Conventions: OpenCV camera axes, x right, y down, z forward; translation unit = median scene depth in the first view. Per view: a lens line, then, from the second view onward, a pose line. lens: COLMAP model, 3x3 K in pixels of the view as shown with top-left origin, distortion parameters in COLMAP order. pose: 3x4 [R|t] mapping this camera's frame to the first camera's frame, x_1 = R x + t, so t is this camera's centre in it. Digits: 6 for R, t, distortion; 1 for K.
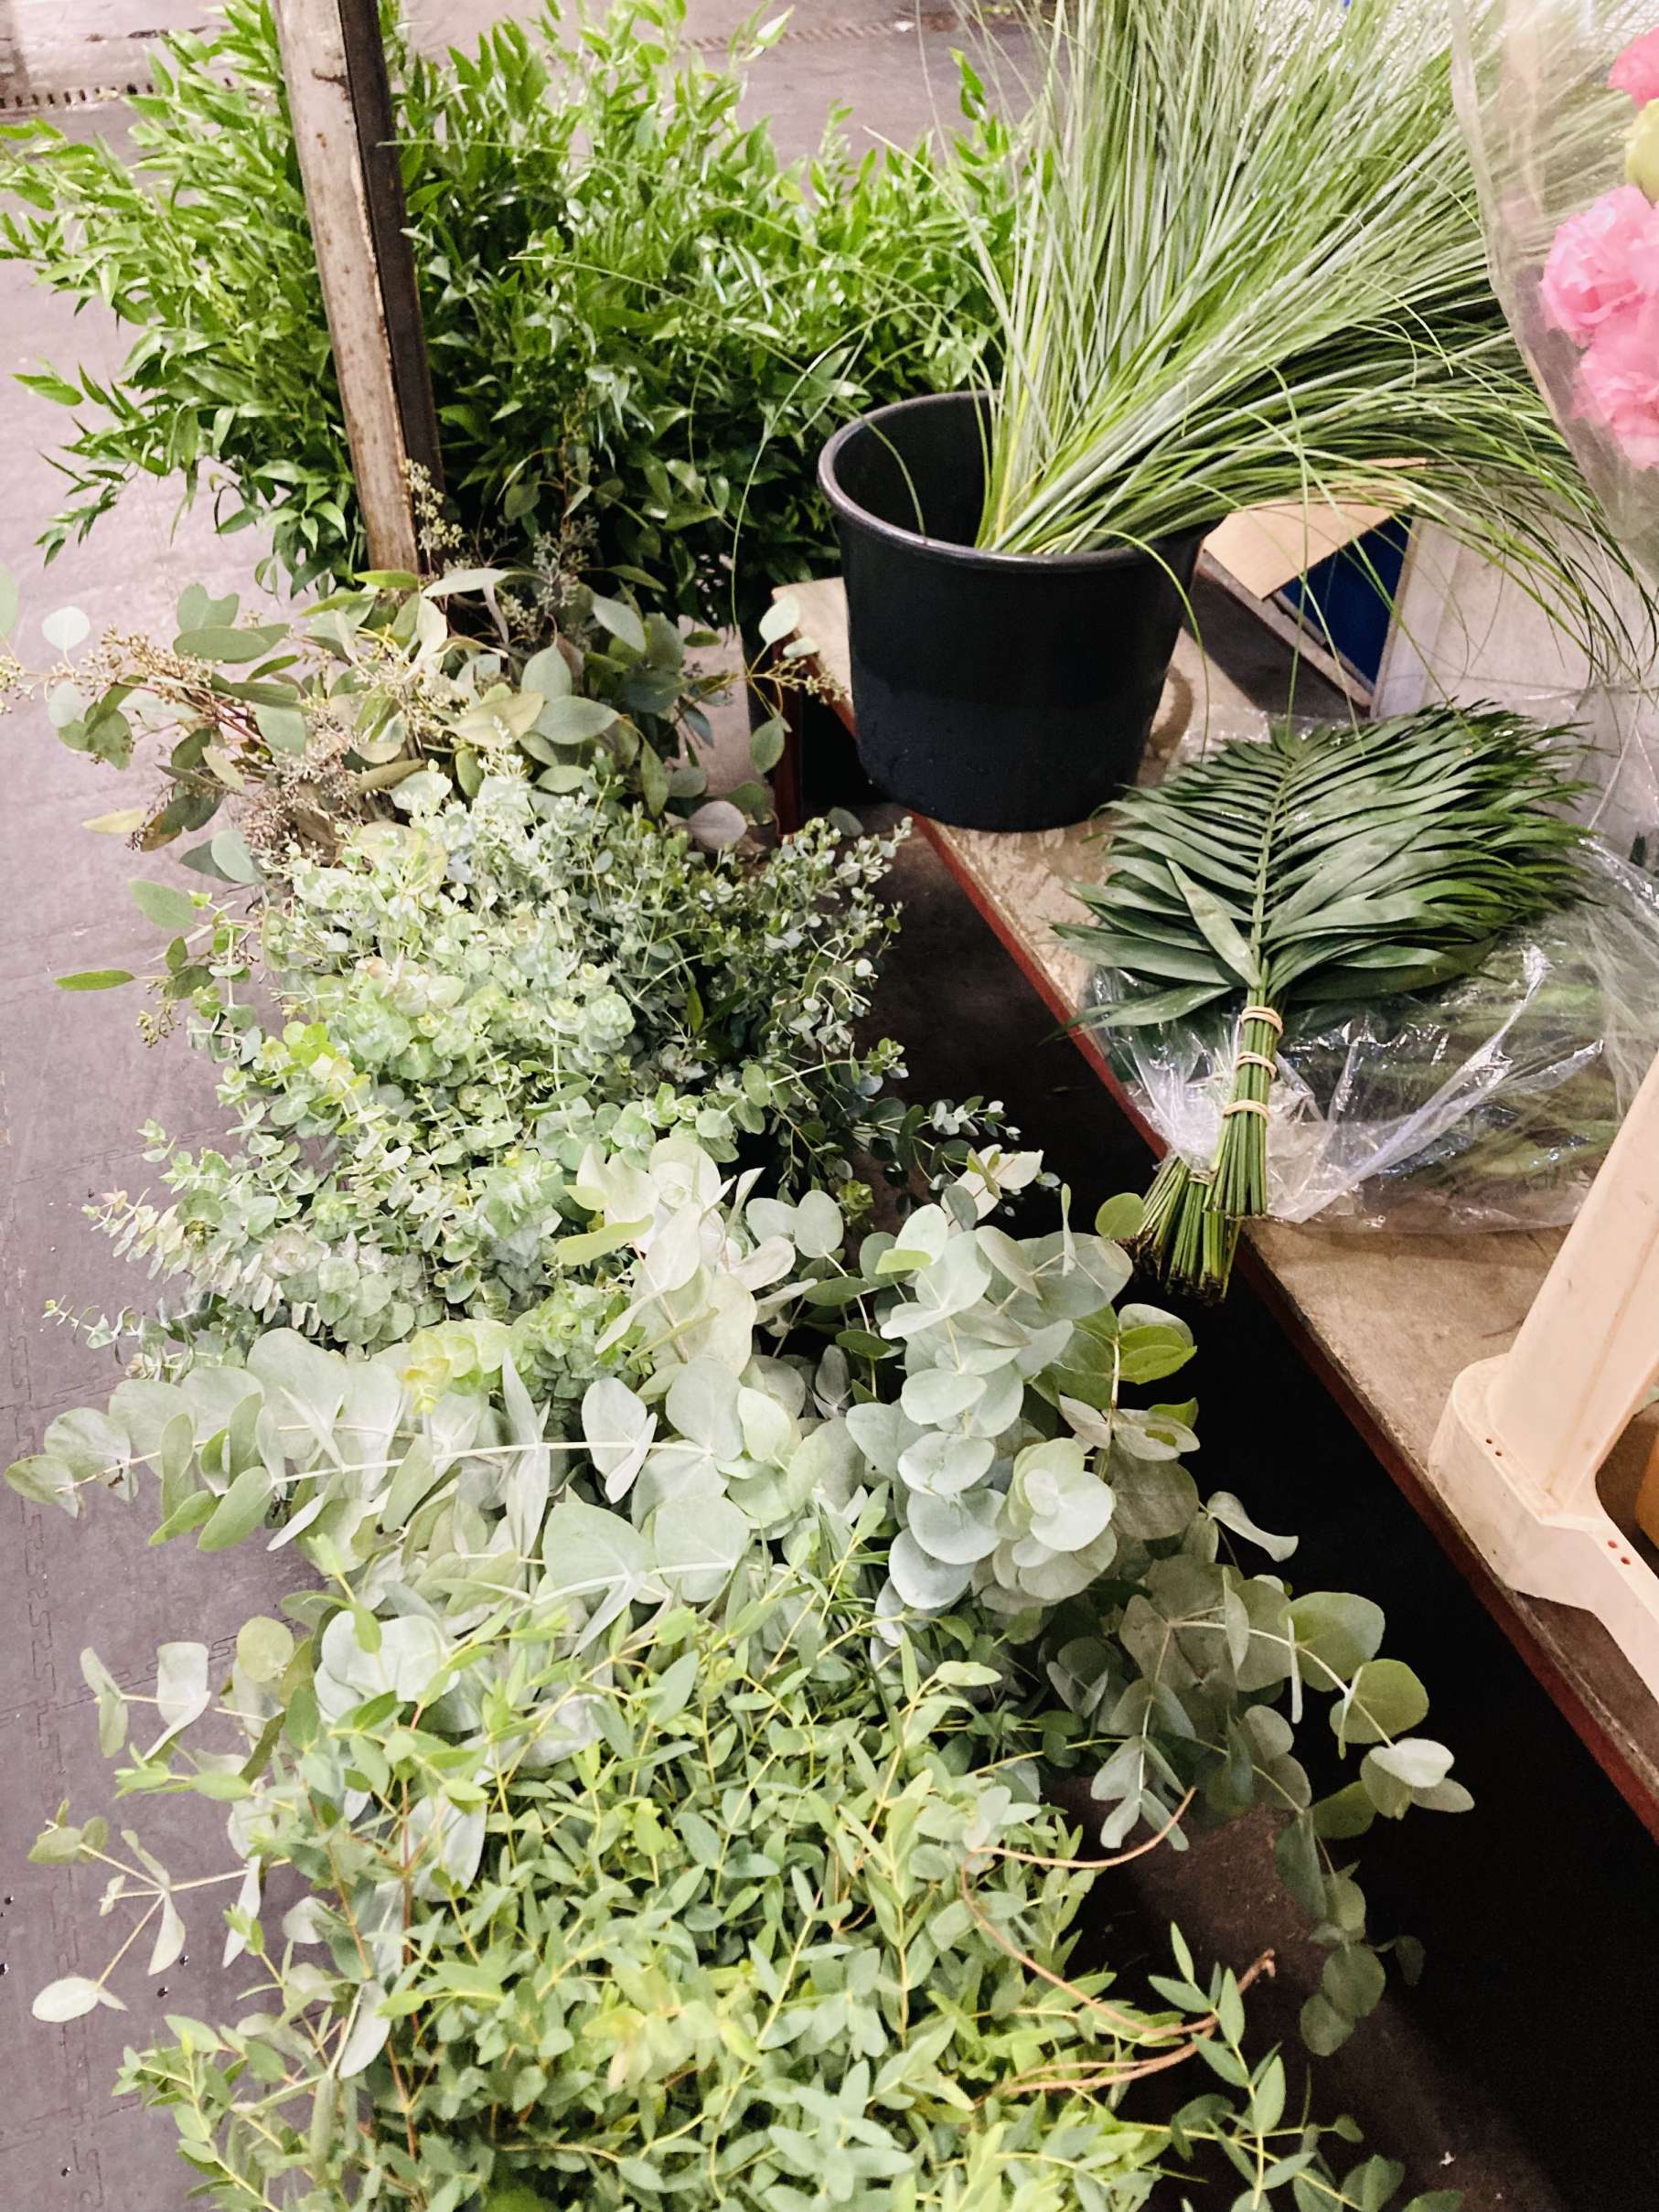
lens RADIAL K [[1819.1, 0, 821.4], [0, 1819.1, 1105.1], [0, 0, 1]] dist [0.033167, -0.023062]
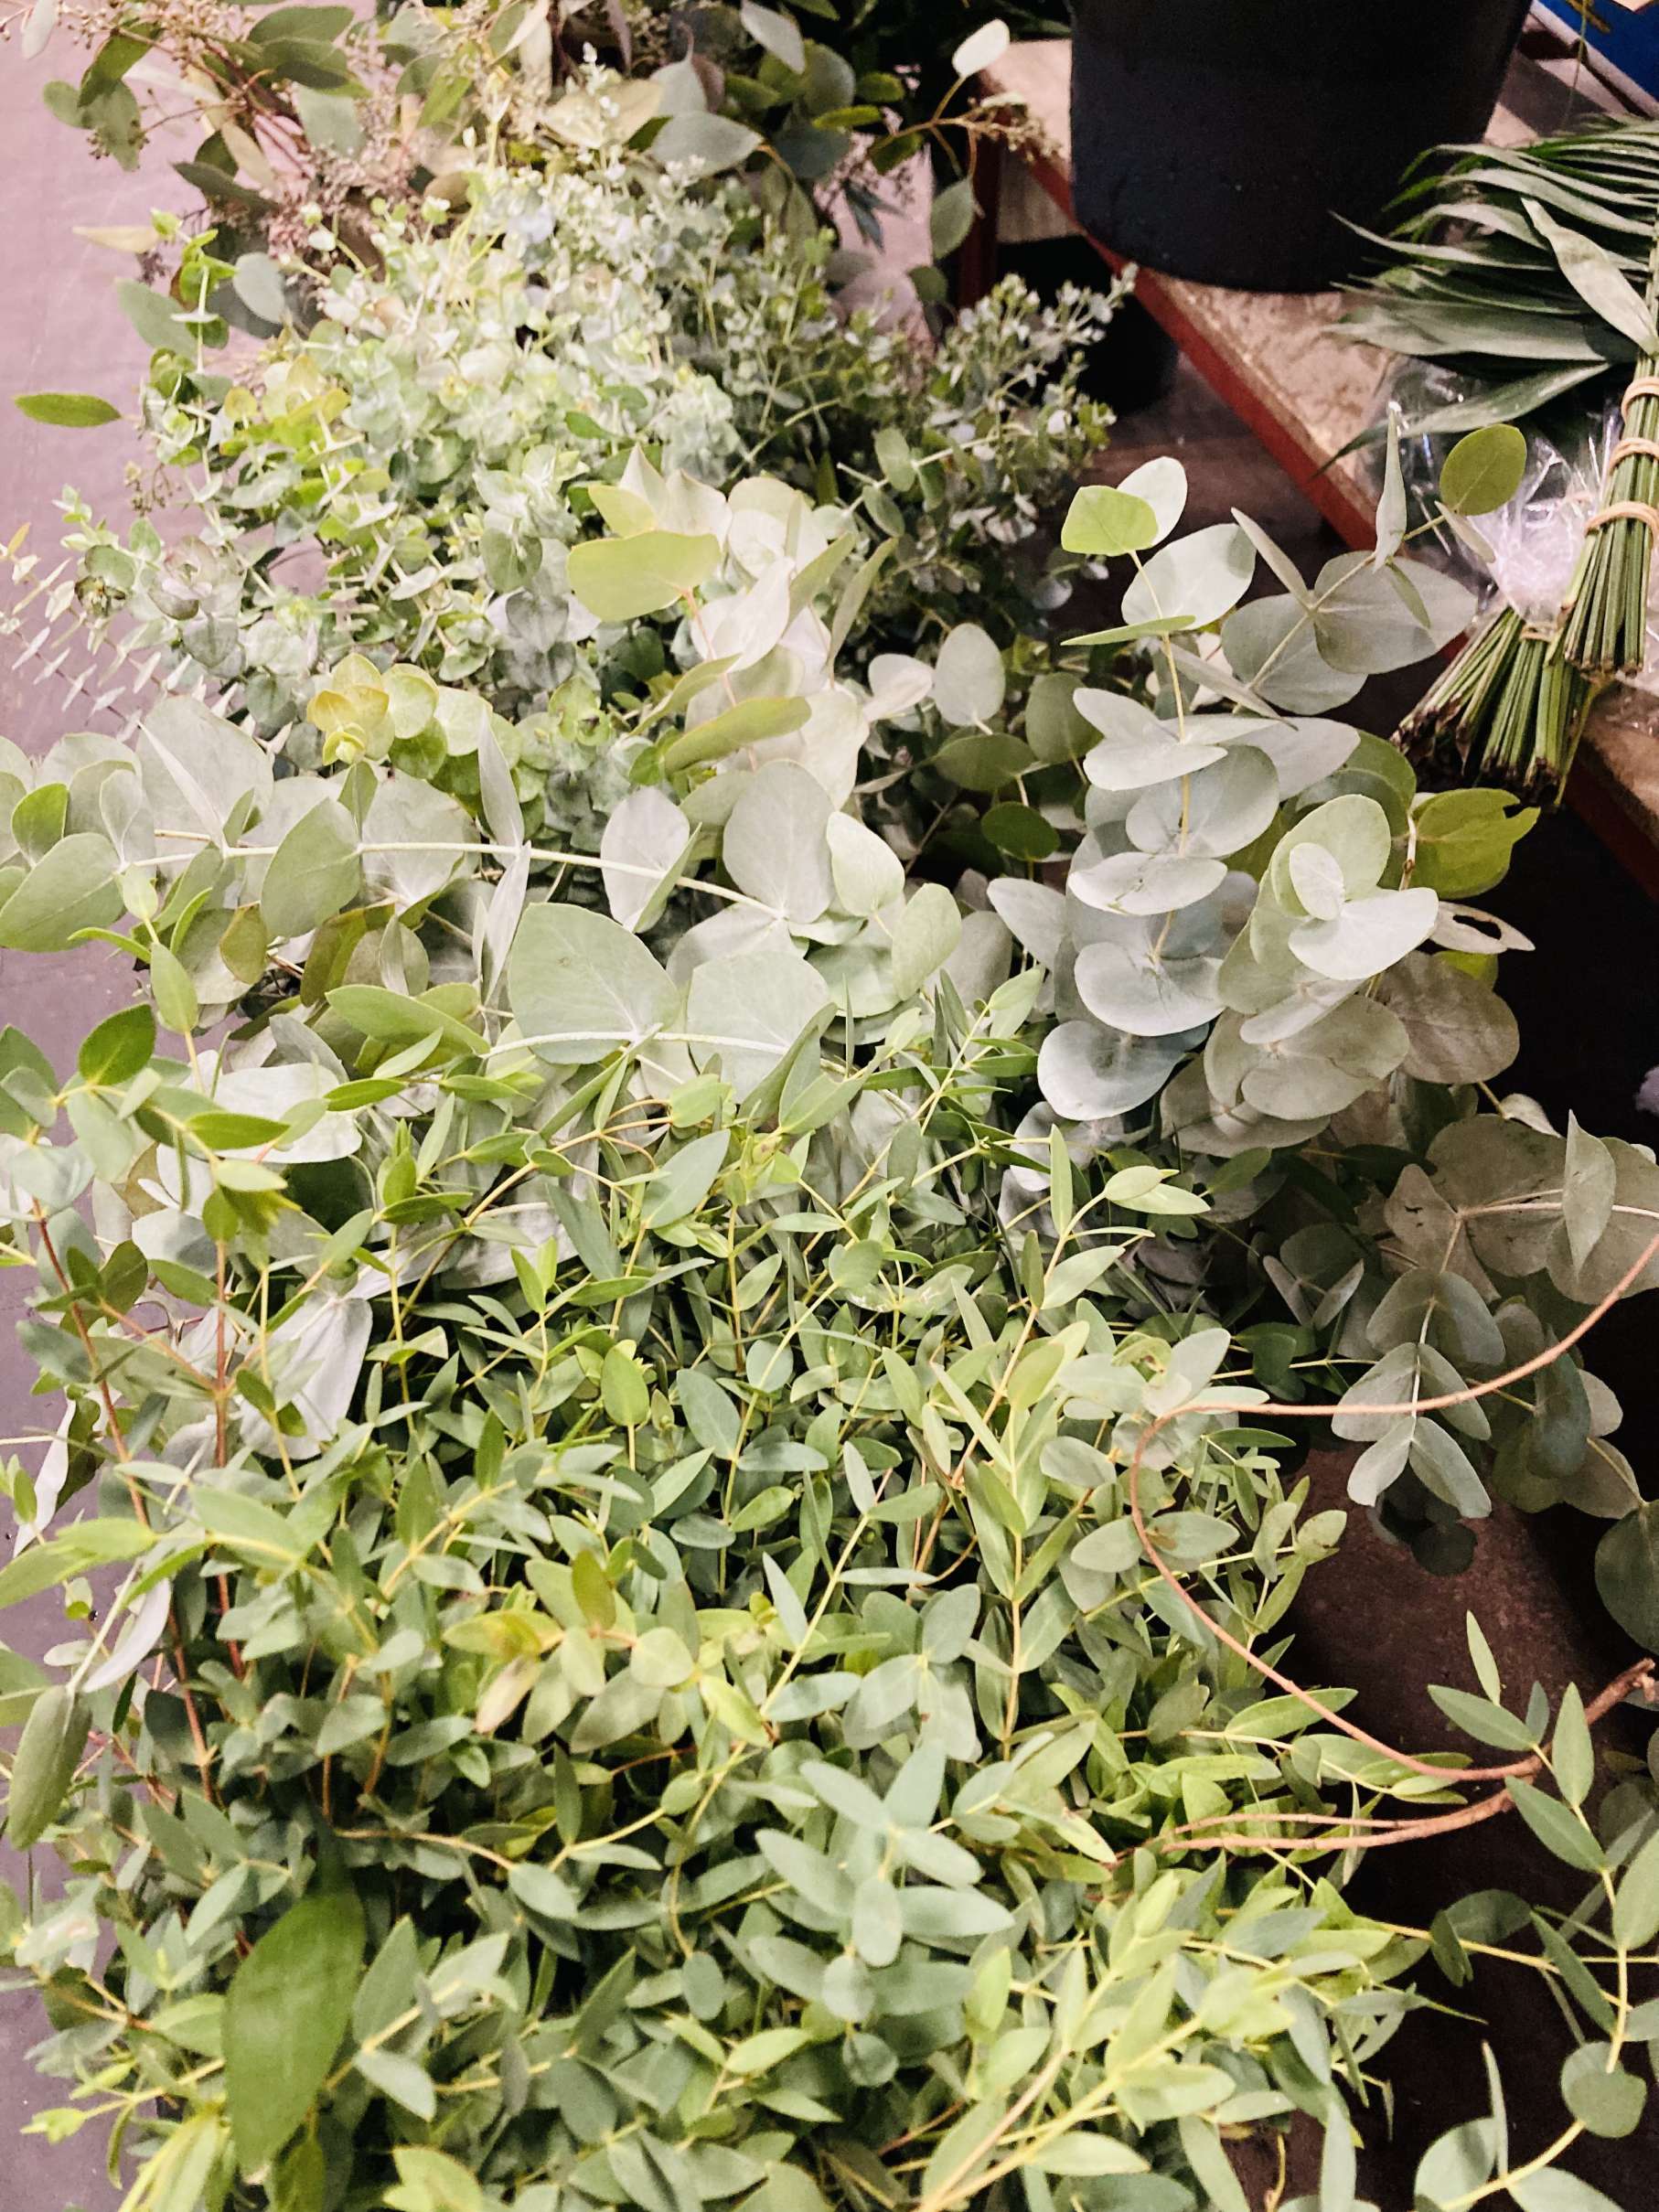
lens RADIAL K [[1819.1, 0, 838.1], [0, 1819.1, 1109.9], [0, 0, 1]] dist [0.033167, -0.023062]
pose [[0.994393, 0.081135, -0.067824, 0.012151], [-0.075619, 0.993900, 0.080279, 0.245281], [0.073924, -0.074700, 0.994462, 0.389046]]
